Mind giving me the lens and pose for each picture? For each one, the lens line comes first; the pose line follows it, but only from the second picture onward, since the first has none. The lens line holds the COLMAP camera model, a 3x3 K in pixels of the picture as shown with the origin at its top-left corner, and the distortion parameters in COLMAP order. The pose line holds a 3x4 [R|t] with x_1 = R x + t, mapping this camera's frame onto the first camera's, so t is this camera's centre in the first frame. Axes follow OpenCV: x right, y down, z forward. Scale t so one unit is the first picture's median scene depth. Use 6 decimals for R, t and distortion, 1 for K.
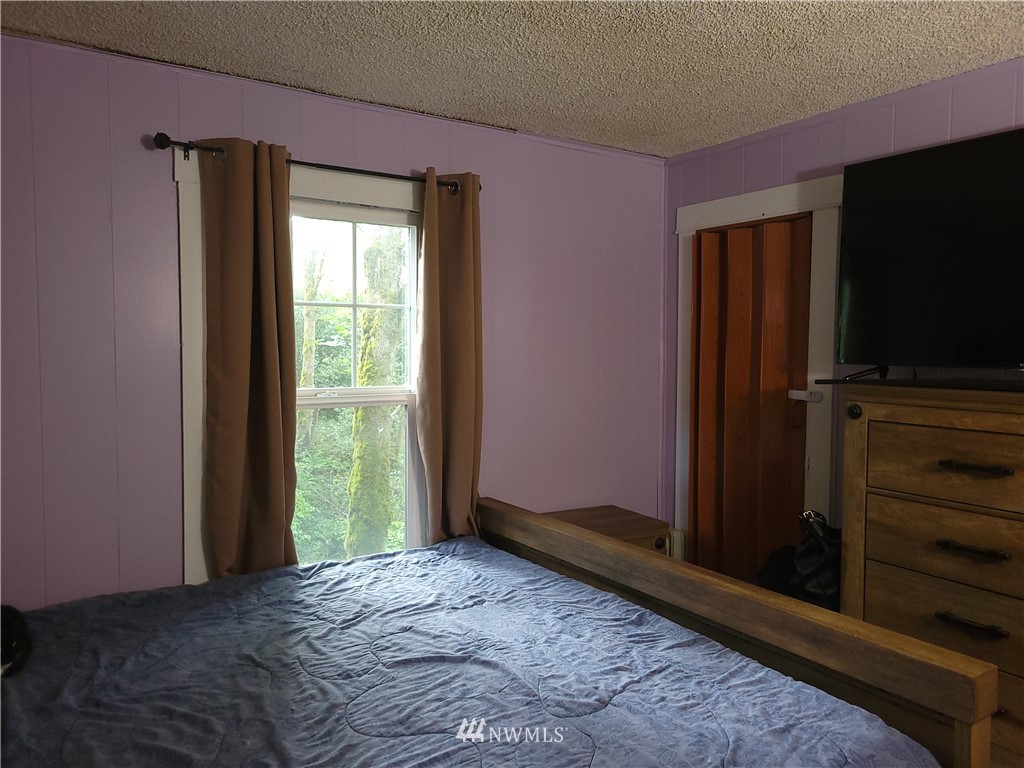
lens RADIAL K [[766.5, 0, 515.0], [0, 766.5, 378.5], [0, 0, 1]] dist [0.053084, -0.037084]
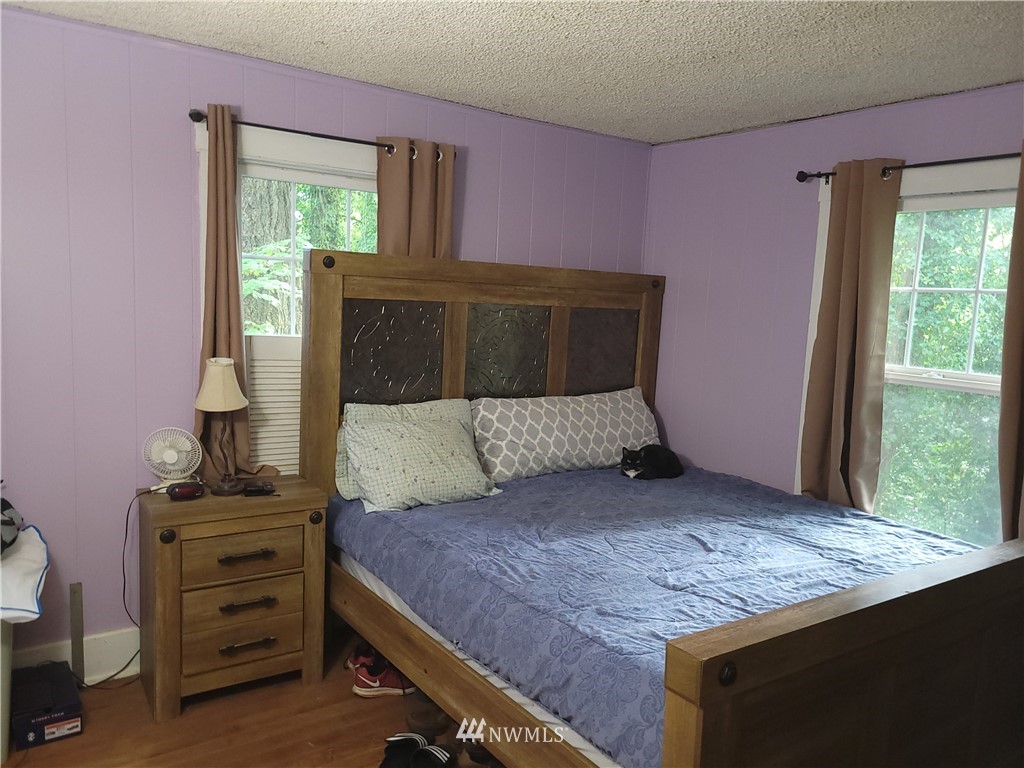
lens RADIAL K [[766.5, 0, 513.9], [0, 766.5, 386.4], [0, 0, 1]] dist [0.053084, -0.037084]
pose [[0.032513, 0.112401, -0.993131, 0.966432], [-0.101153, 0.988924, 0.108613, -0.026435], [0.994340, 0.096927, 0.043522, 0.446059]]
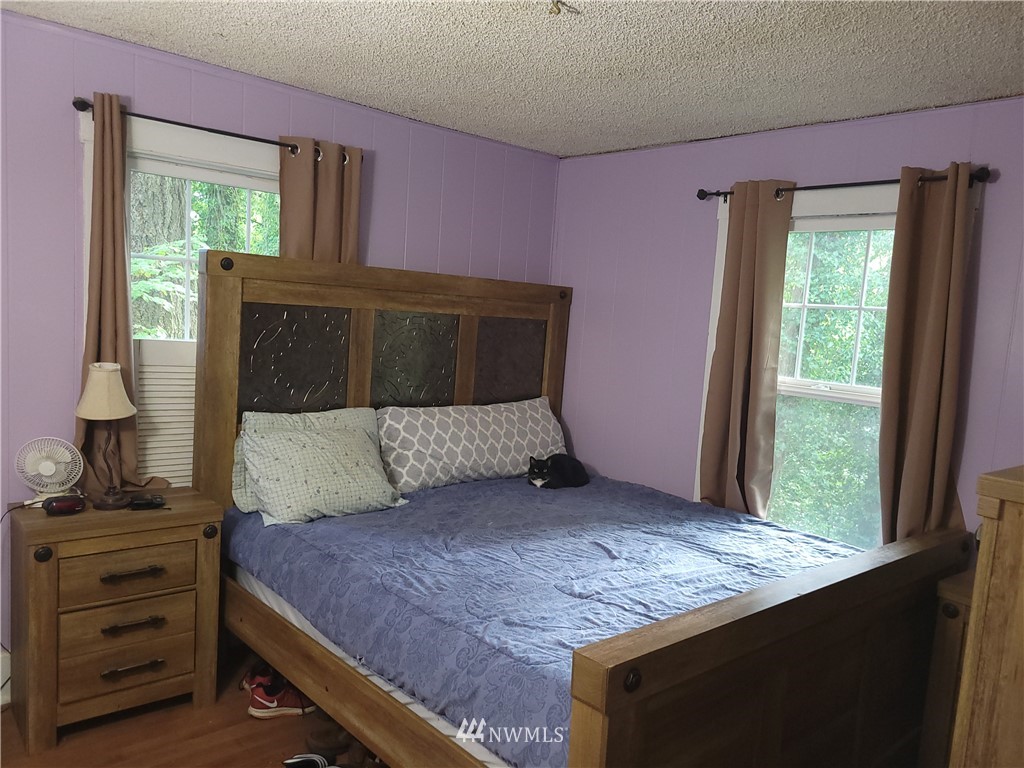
lens RADIAL K [[766.5, 0, 511.2], [0, 766.5, 391.0], [0, 0, 1]] dist [0.053084, -0.037084]
pose [[0.148090, 0.106436, -0.983230, 0.957489], [-0.119530, 0.988830, 0.089039, -0.024141], [0.981724, 0.104339, 0.159158, 0.445260]]
